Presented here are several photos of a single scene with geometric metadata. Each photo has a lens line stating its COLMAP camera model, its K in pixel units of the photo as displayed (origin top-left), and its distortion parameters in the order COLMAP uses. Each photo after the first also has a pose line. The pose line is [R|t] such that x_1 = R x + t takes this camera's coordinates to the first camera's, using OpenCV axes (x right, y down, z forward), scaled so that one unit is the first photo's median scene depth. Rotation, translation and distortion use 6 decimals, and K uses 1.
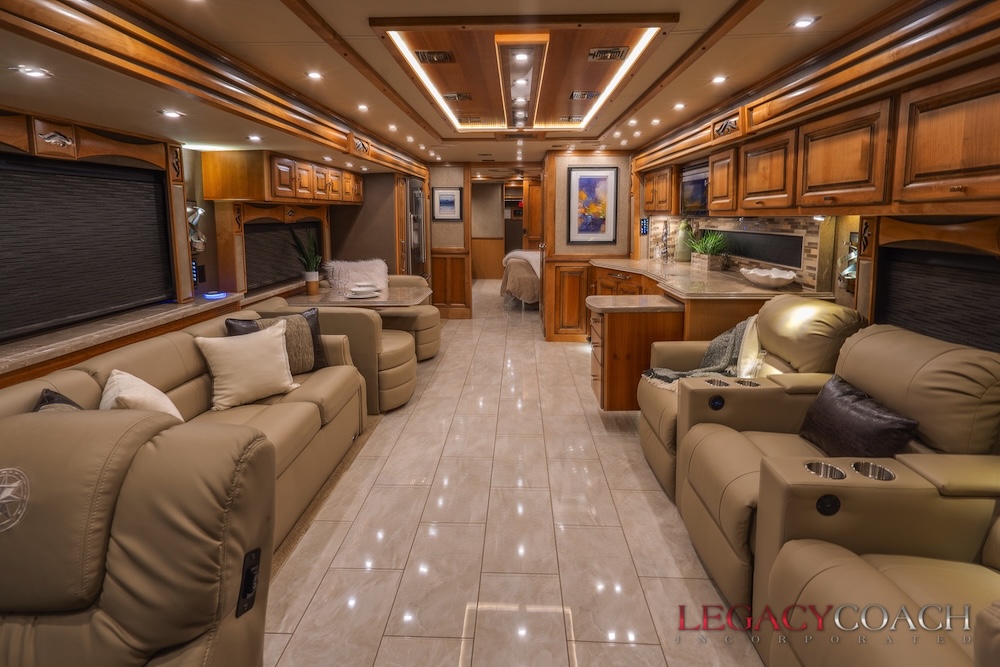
lens RADIAL K [[475.4, 0, 500.5], [0, 475.4, 318.2], [0, 0, 1]] dist [-0.002860, 0.000836]
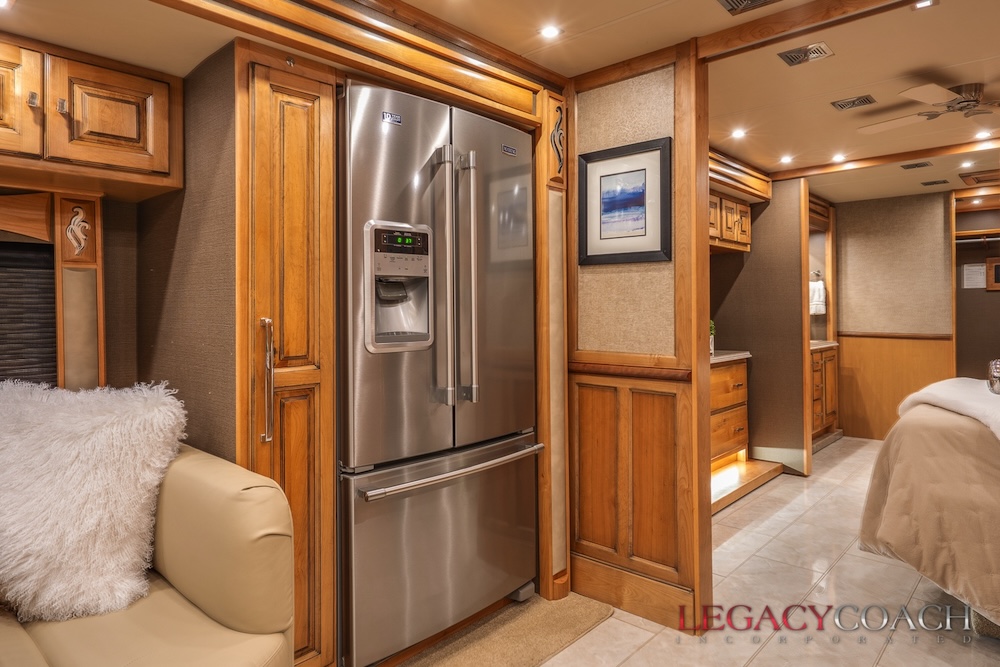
lens RADIAL K [[610.0, 0, 498.0], [0, 610.0, 305.6], [0, 0, 1]] dist [0.001638, 0.002456]
pose [[0.762274, -0.002726, -0.647249, 0.143108], [-0.137547, 0.976468, -0.166104, -0.210796], [0.632471, 0.215644, 0.743961, 1.353761]]
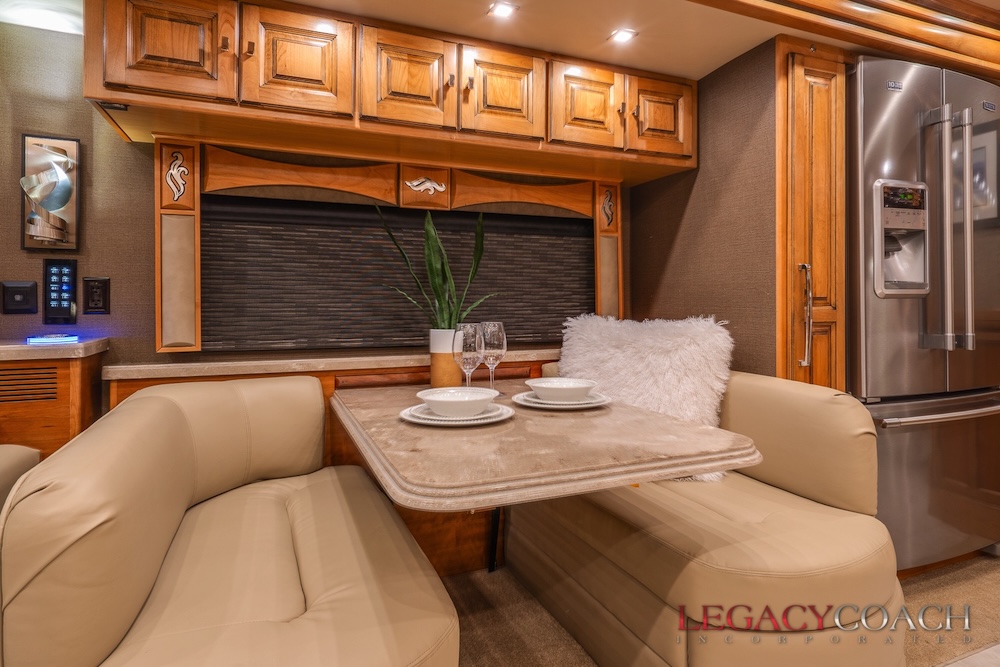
lens RADIAL K [[549.5, 0, 499.2], [0, 549.5, 301.1], [0, 0, 1]] dist [0.003194, 0.001132]
pose [[0.425851, 0.001096, -0.904793, 0.037454], [-0.194297, 0.976781, -0.090265, -0.114689], [0.883685, 0.214238, 0.416176, 1.125457]]
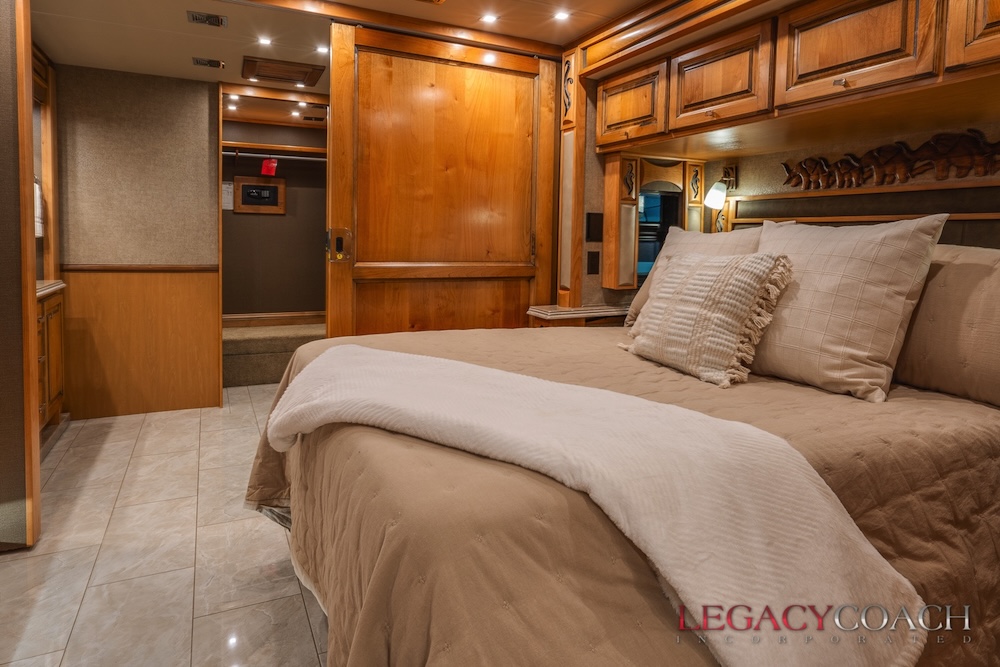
lens RADIAL K [[589.5, 0, 500.5], [0, 589.5, 260.1], [0, 0, 1]] dist [0.000739, 0.000202]
pose [[0.876352, 0.001420, 0.481669, -0.056440], [0.081340, 0.985198, -0.150896, -0.336294], [-0.474753, 0.171417, 0.863264, 1.940671]]
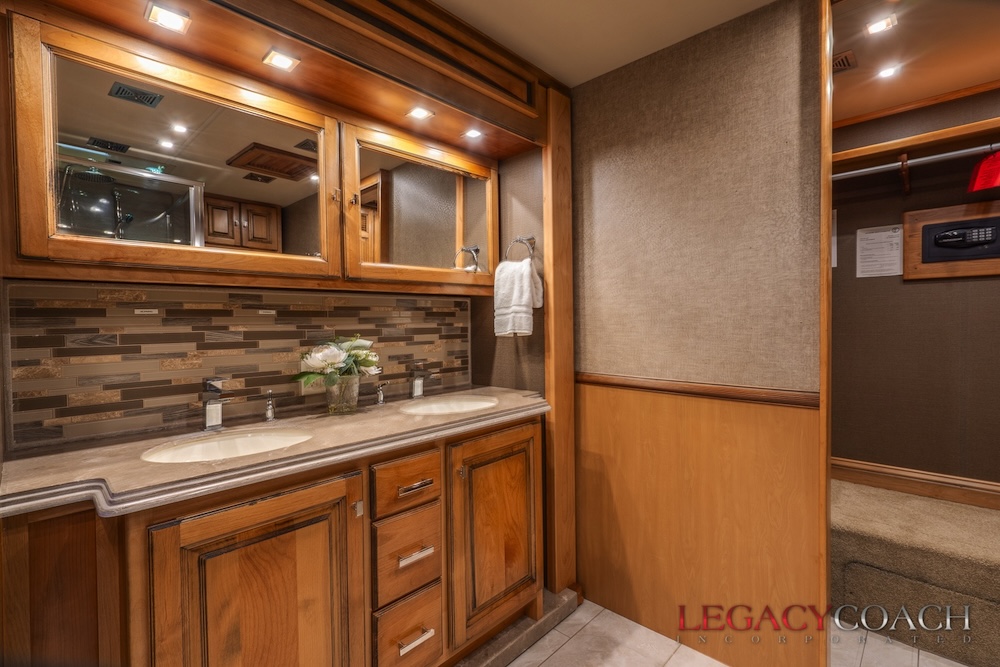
lens RADIAL K [[463.3, 0, 500.0], [0, 463.3, 333.5], [0, 0, 1]] dist [-0.001142, 0.000227]
pose [[0.756154, 0.008512, -0.654339, 0.072698], [-0.128490, 0.982382, -0.135703, -0.513599], [0.641655, 0.186689, 0.743926, 2.747481]]
